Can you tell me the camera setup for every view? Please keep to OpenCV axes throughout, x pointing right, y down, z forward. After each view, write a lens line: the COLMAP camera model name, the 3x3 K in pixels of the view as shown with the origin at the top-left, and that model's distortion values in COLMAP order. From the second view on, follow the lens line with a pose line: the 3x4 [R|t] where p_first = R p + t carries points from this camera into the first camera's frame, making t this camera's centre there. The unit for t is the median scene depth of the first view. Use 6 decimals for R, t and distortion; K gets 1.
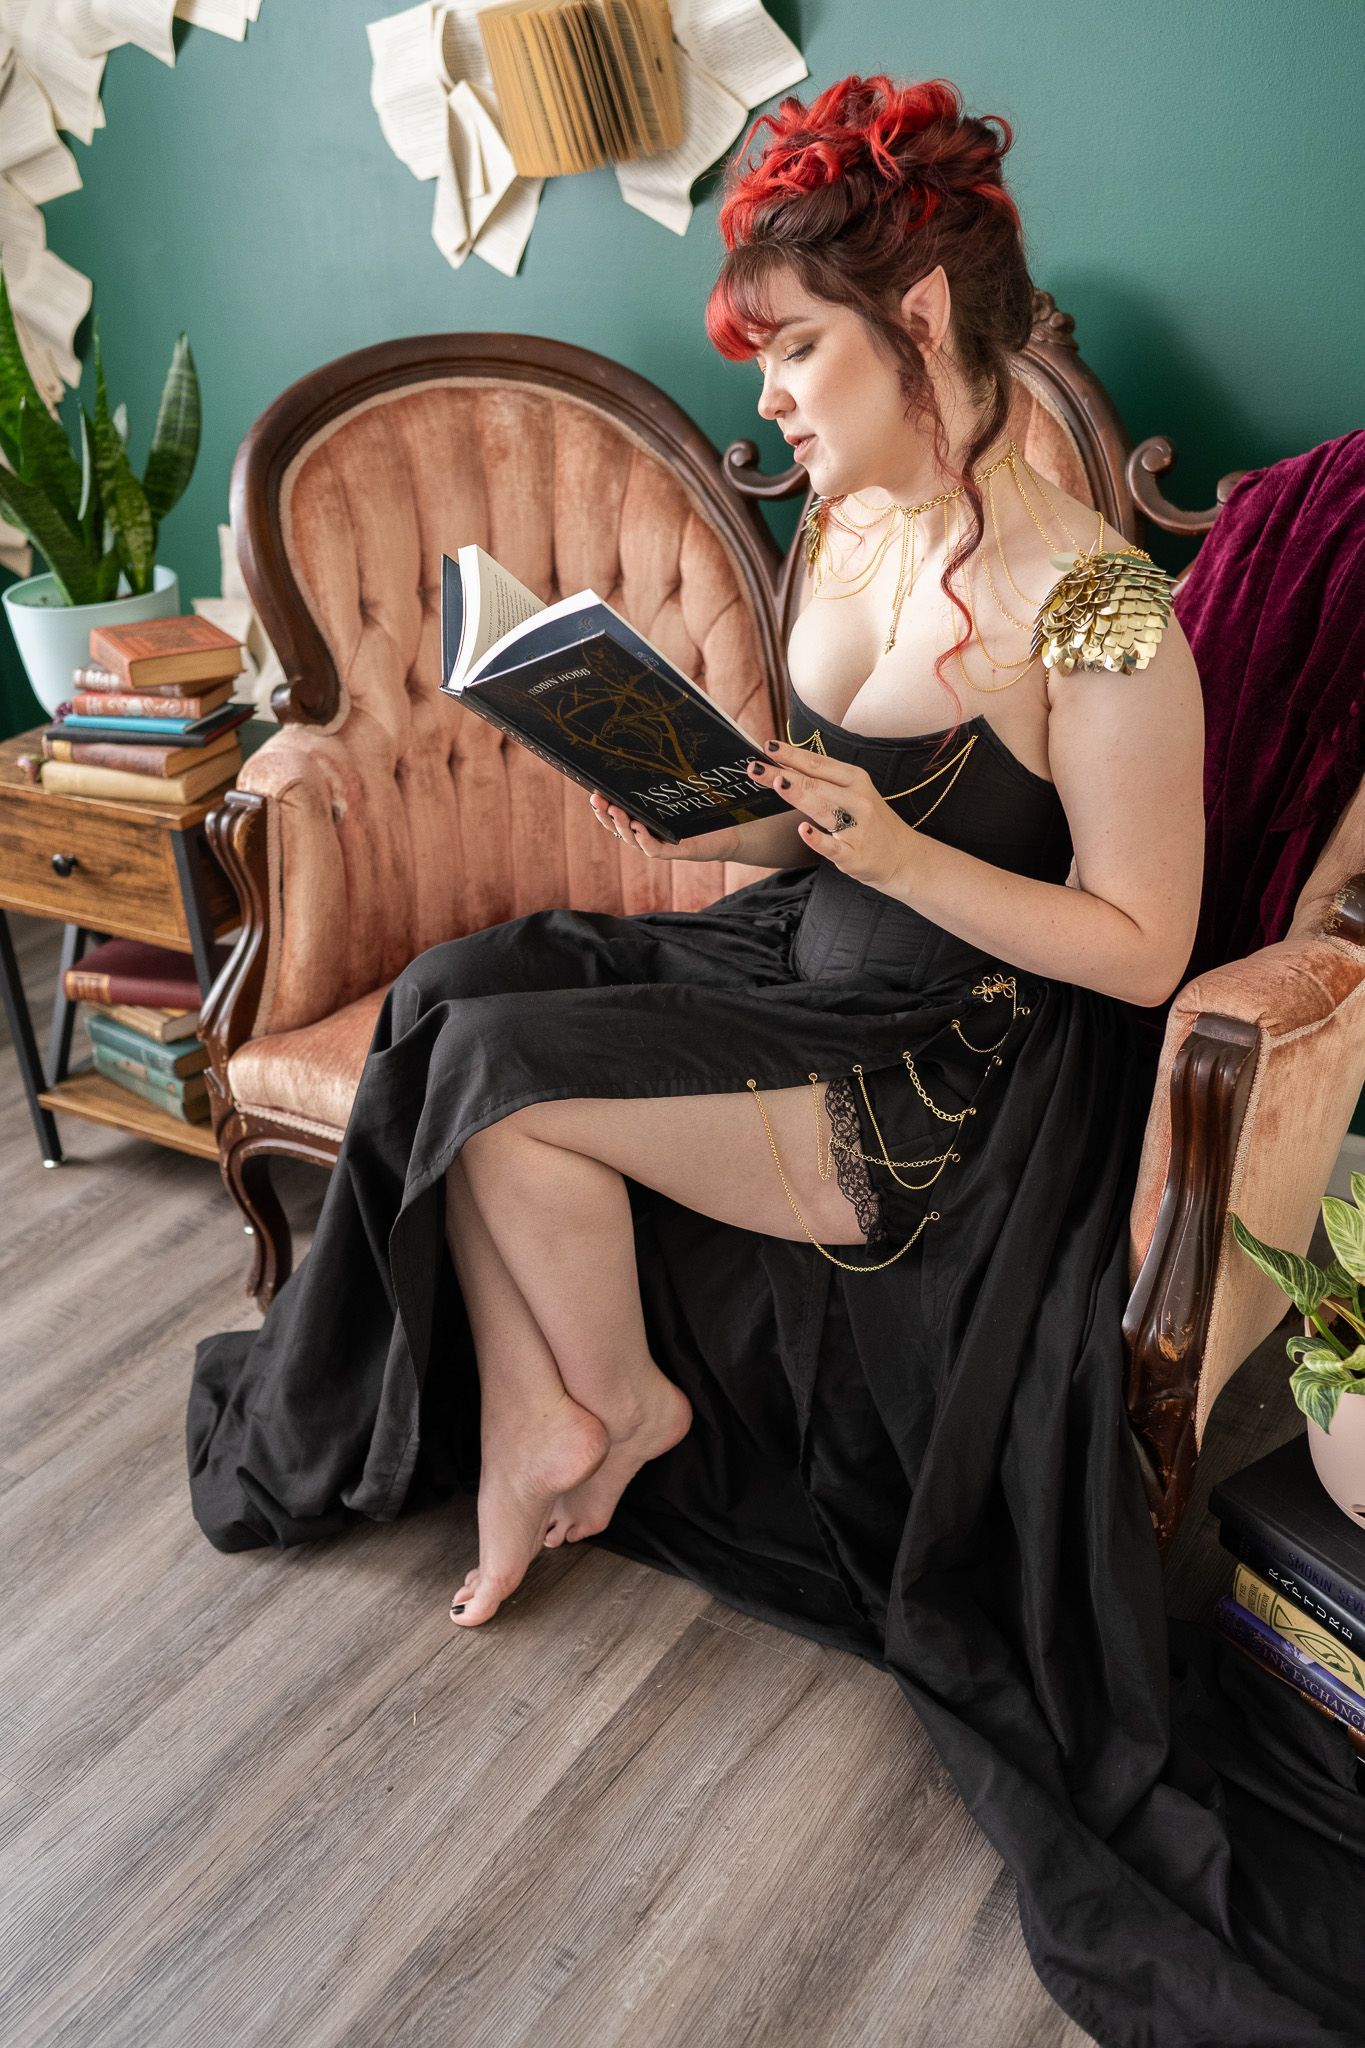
lens RADIAL K [[1969.6, 0, 689.4], [0, 1969.6, 1032.6], [0, 0, 1]] dist [-0.001643, 0.000000]
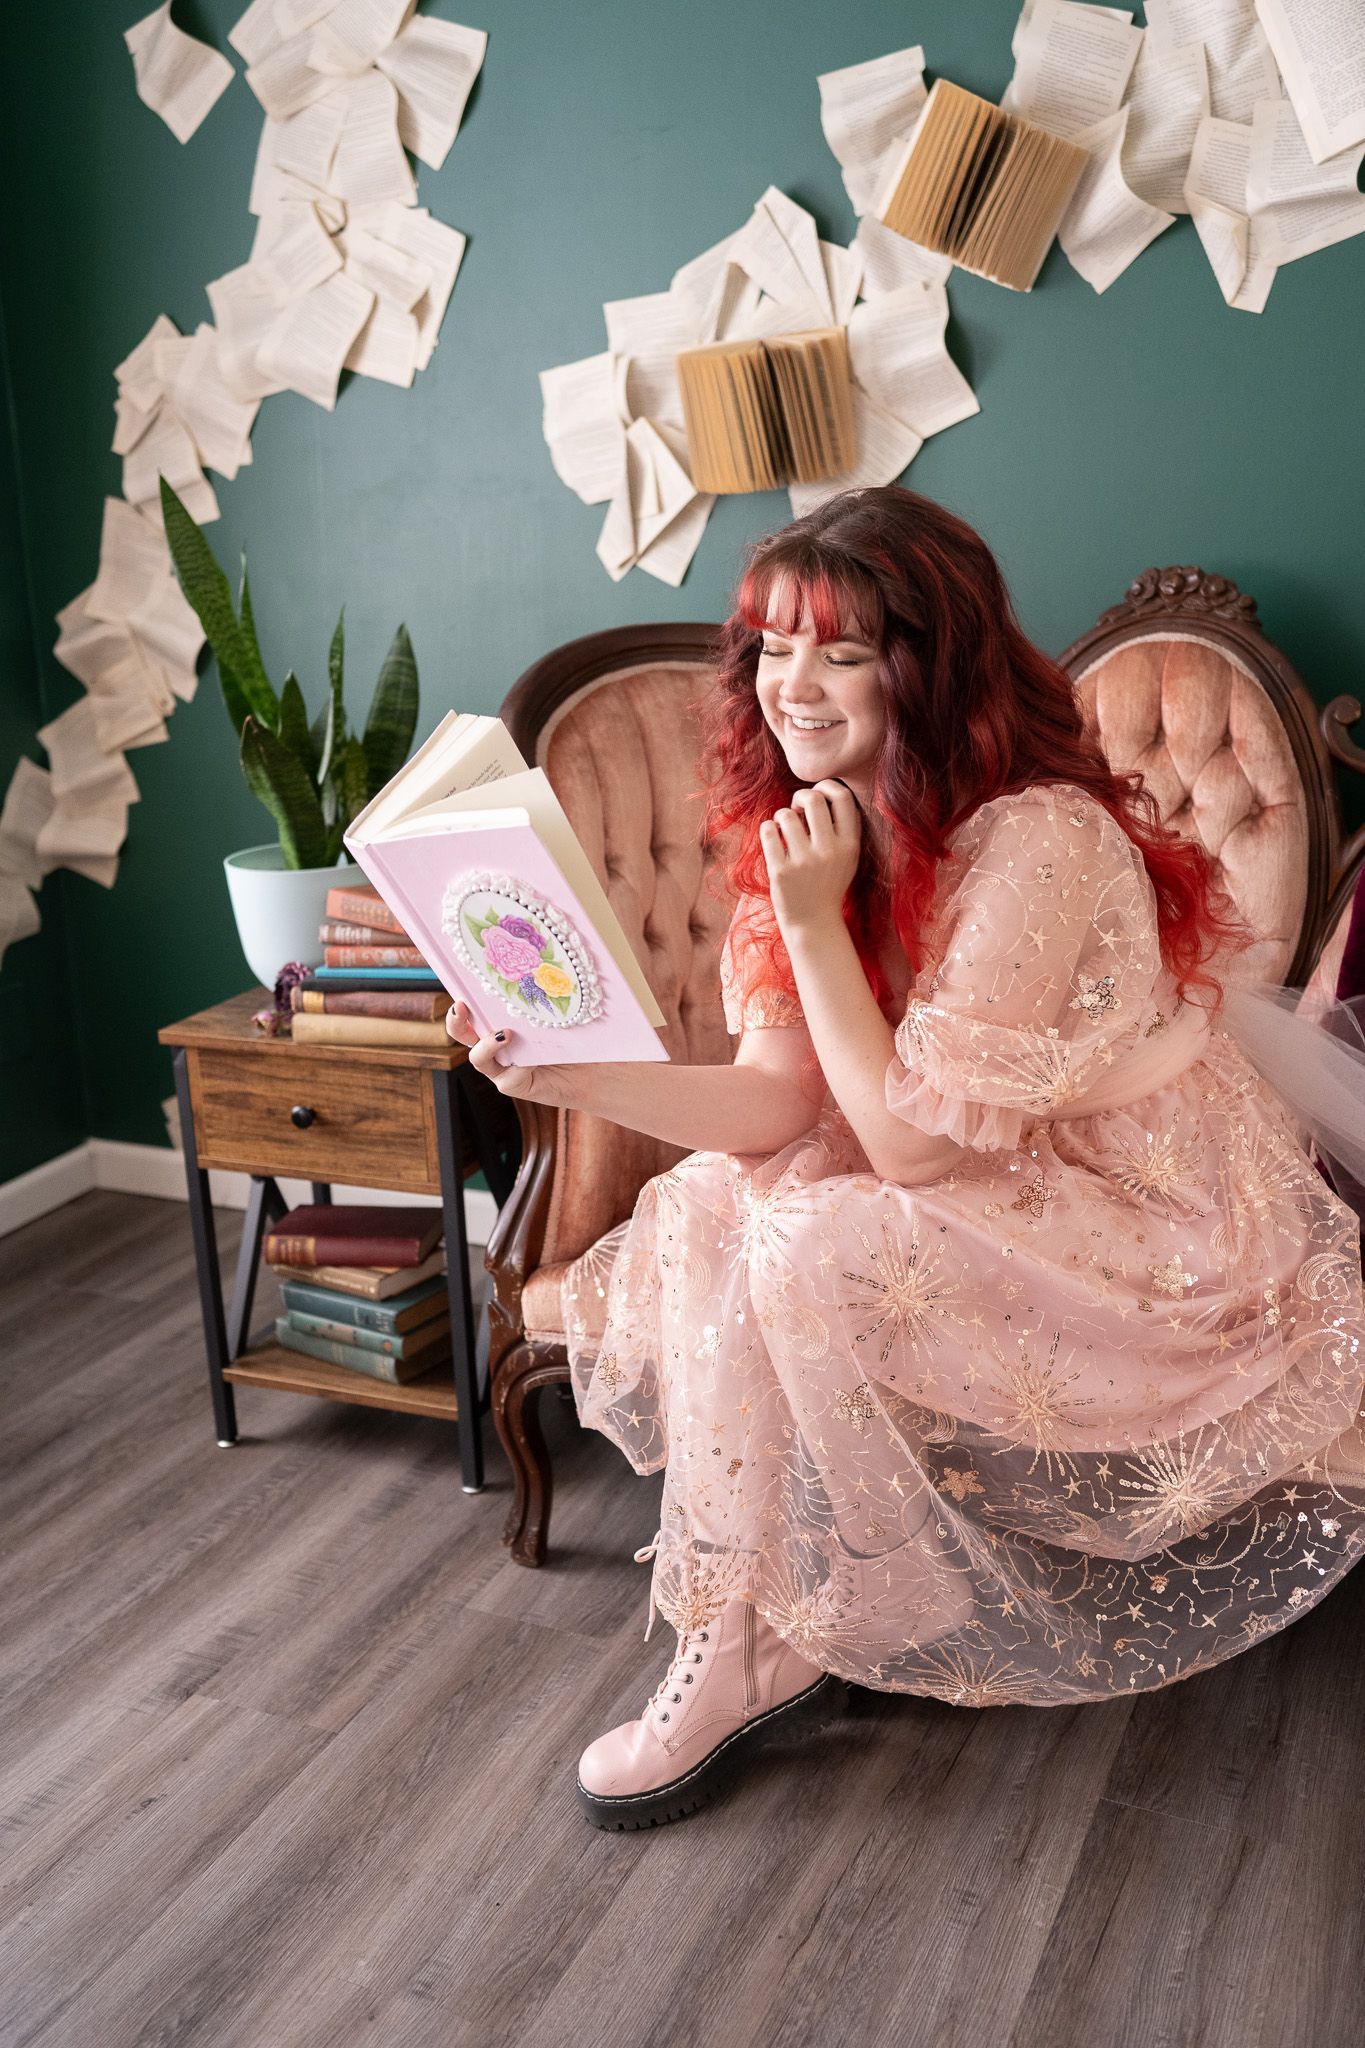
lens RADIAL K [[1969.6, 0, 693.4], [0, 1969.6, 1023.0], [0, 0, 1]] dist [-0.001643, 0.000000]
pose [[0.988618, -0.022040, 0.148823, -0.274805], [0.052481, 0.977594, -0.203852, 0.085649], [-0.140996, 0.209342, 0.967624, -0.012325]]
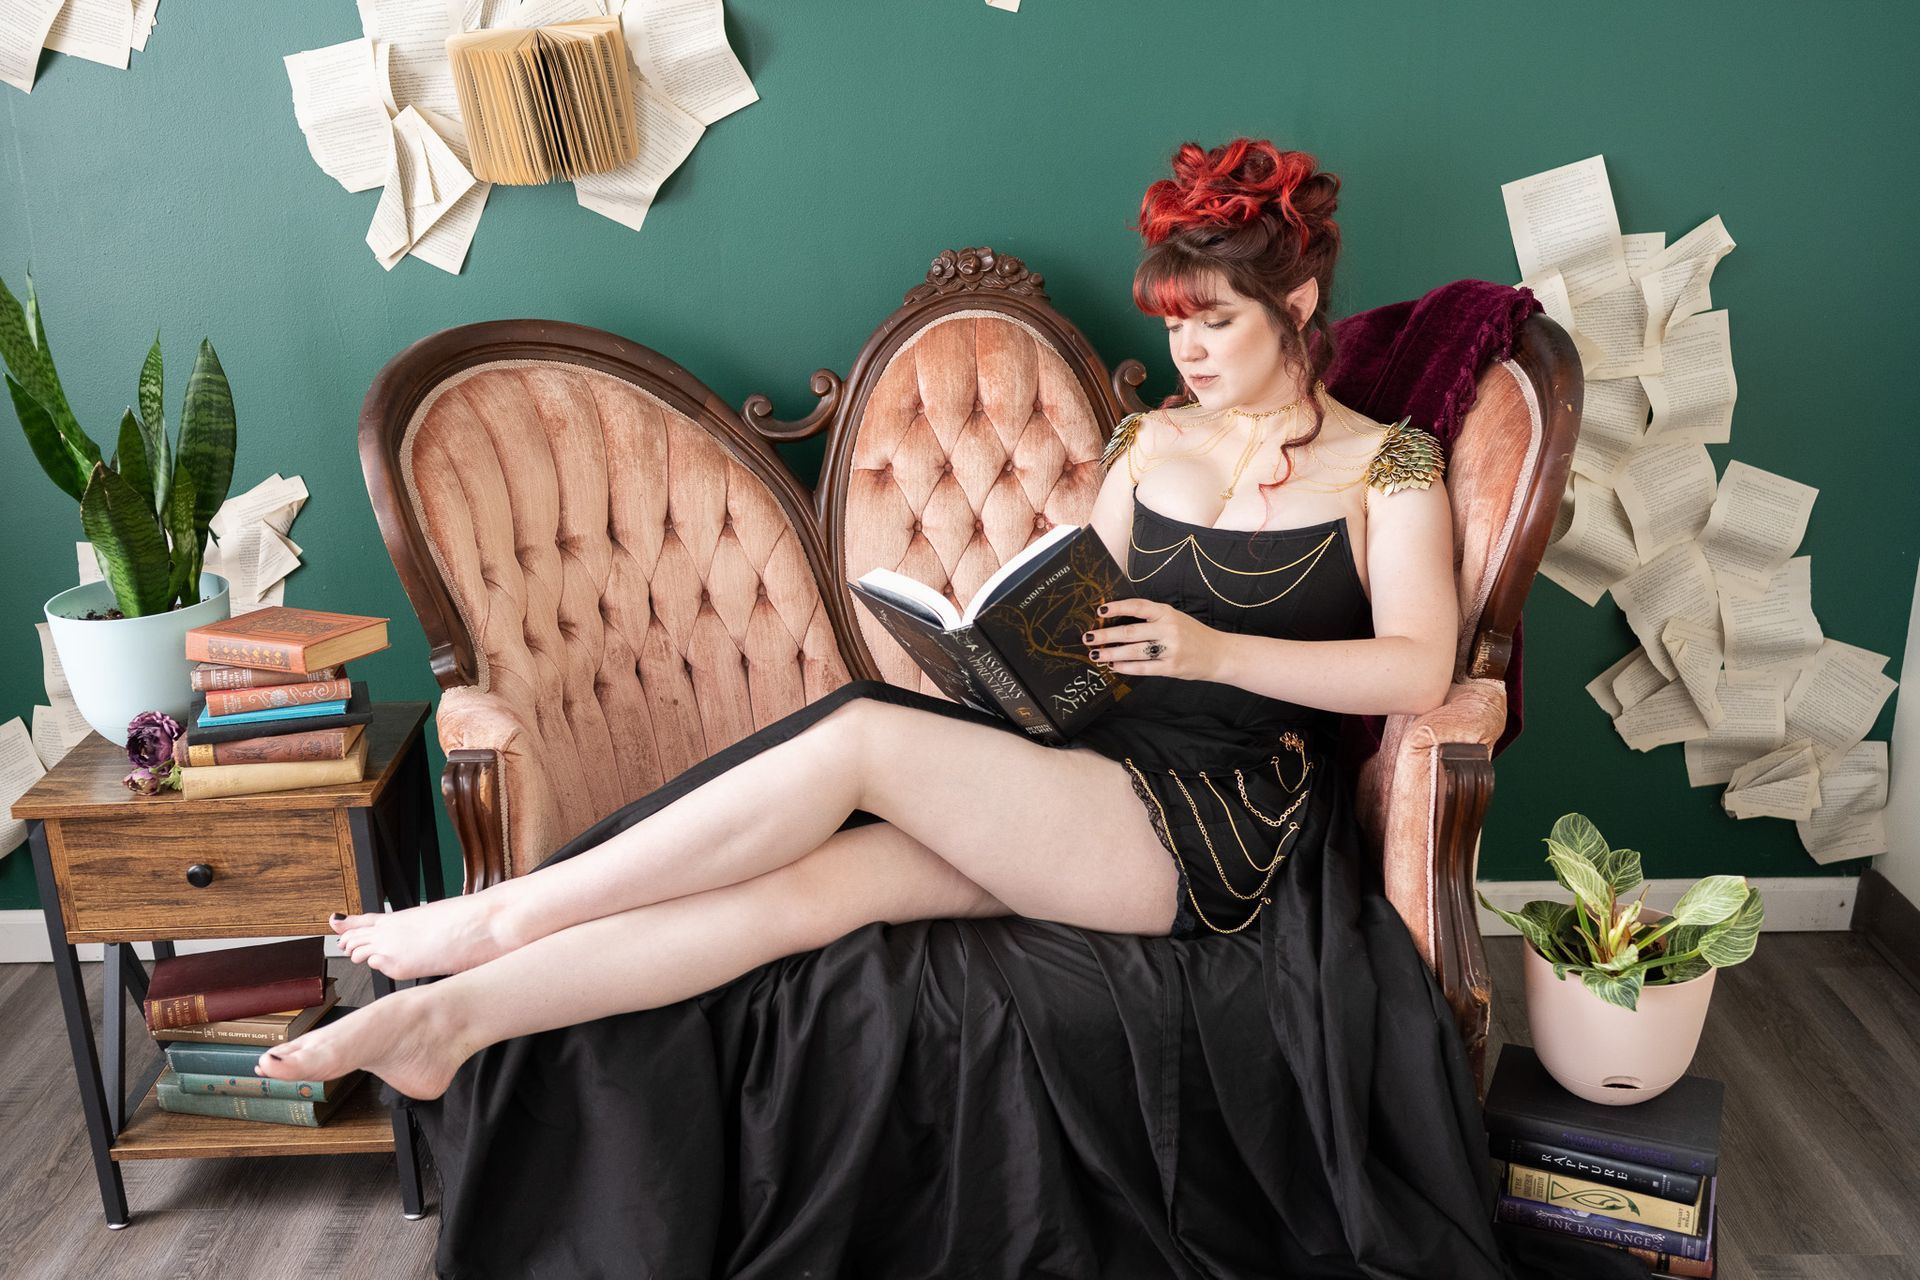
lens RADIAL K [[1972.4, 0, 914.3], [0, 1972.4, 684.3], [0, 0, 1]] dist [-0.004636, 0.000000]
pose [[0.854465, -0.149491, 0.497536, -0.493704], [0.230422, 0.967403, -0.105057, 0.006186], [-0.465613, 0.204411, 0.861058, -0.004253]]
